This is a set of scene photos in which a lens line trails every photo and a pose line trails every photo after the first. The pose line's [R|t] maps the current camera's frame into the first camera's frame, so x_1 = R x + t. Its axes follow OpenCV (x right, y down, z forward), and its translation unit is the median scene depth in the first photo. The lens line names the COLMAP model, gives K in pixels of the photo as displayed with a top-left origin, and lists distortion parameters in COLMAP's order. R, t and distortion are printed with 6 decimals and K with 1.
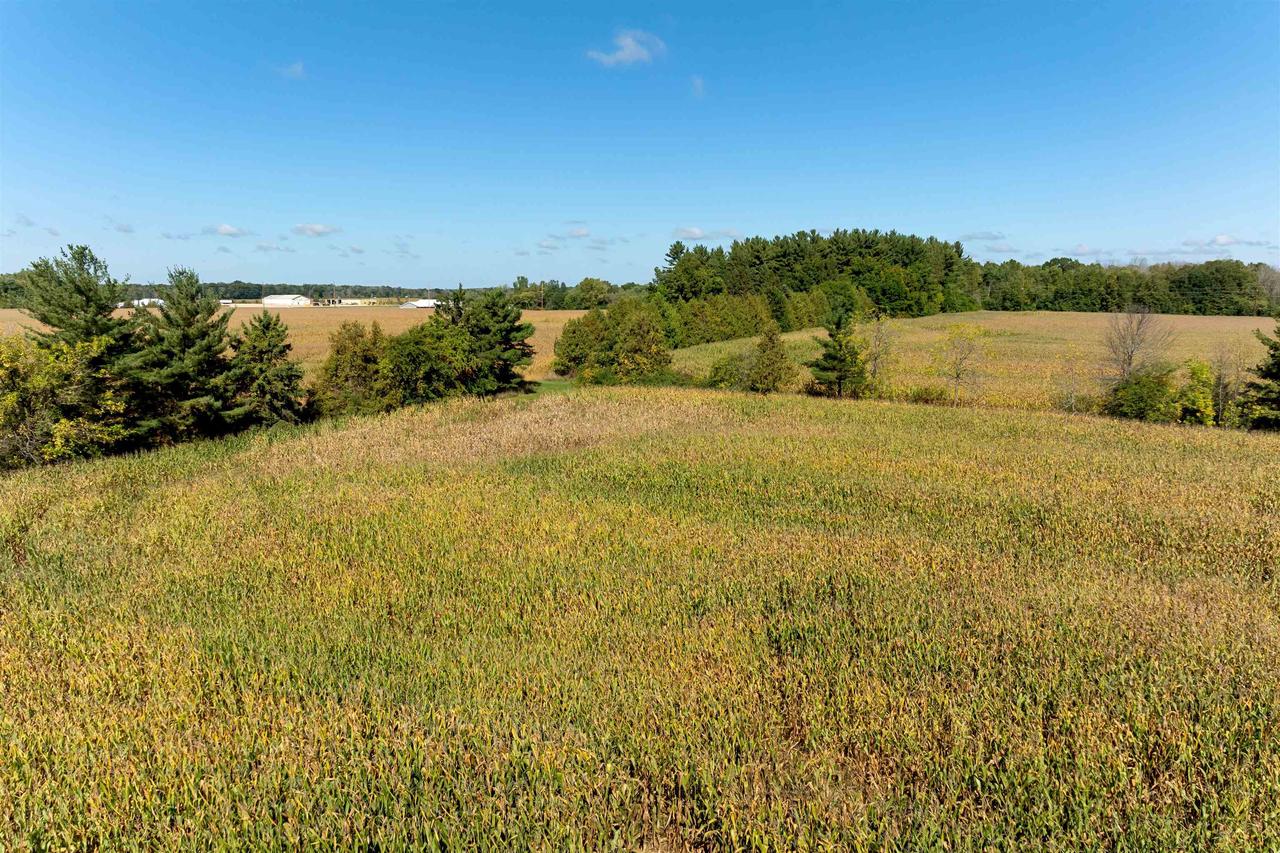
lens RADIAL K [[858.3, 0, 640.0], [0, 858.3, 426.5], [0, 0, 1]] dist [-0.048785, 0.024687]
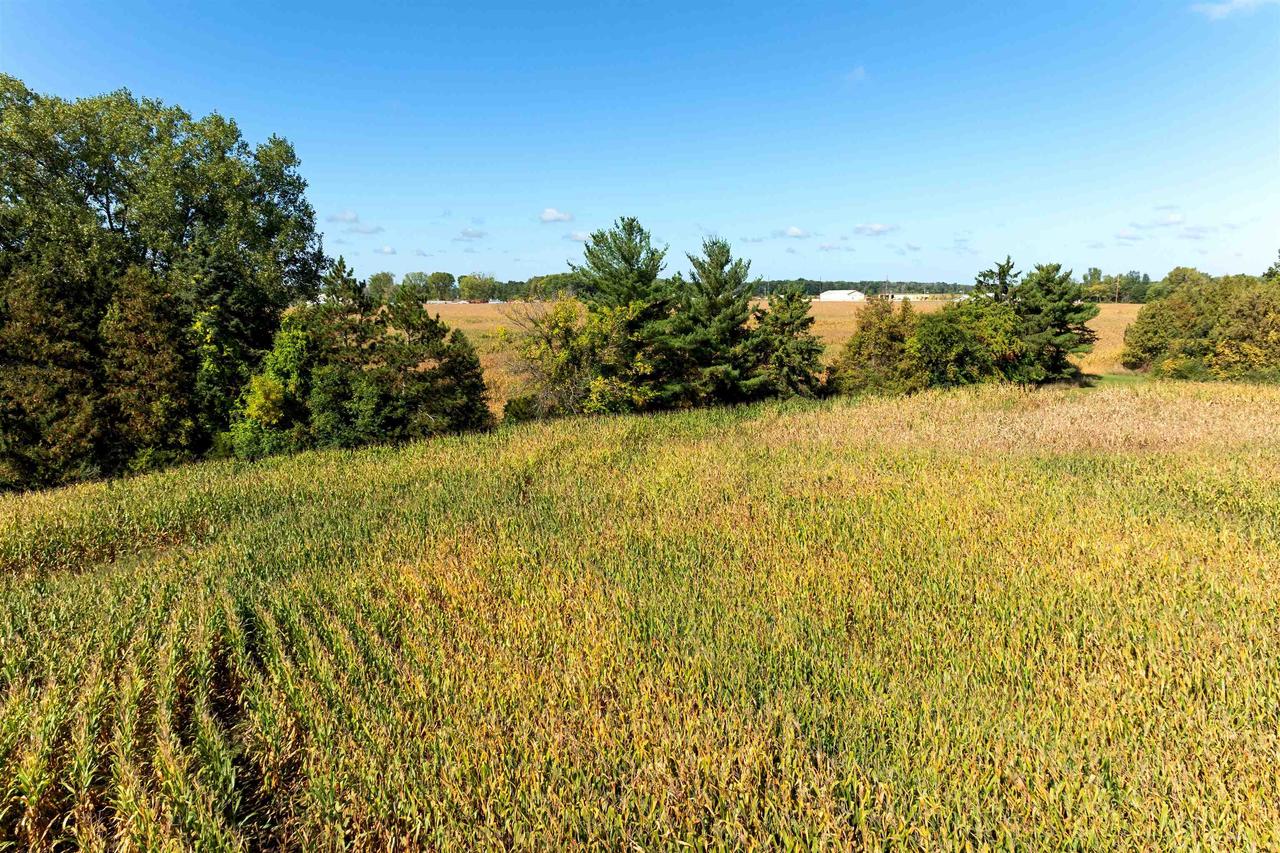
lens RADIAL K [[858.3, 0, 640.0], [0, 858.3, 426.5], [0, 0, 1]] dist [-0.048785, 0.024687]
pose [[0.813250, 0.082699, -0.576008, -0.003811], [-0.081579, 0.996277, 0.027859, 0.014636], [0.576168, 0.024334, 0.816969, 0.098779]]
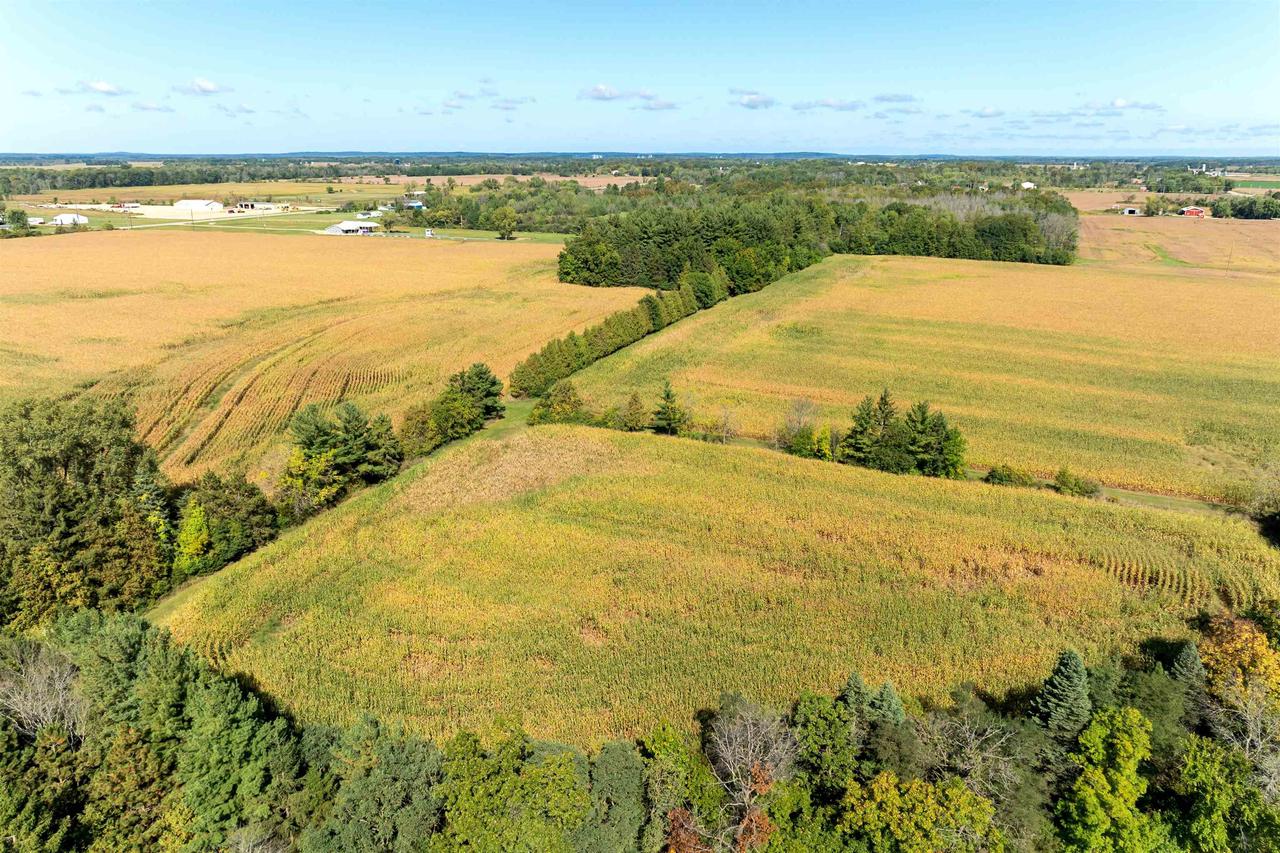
lens RADIAL K [[858.3, 0, 640.0], [0, 858.3, 426.5], [0, 0, 1]] dist [-0.048785, 0.024687]
pose [[0.994126, -0.036409, 0.101916, -0.034141], [0.020252, 0.987662, 0.155287, -0.369506], [-0.106313, -0.152311, 0.982598, -0.961372]]
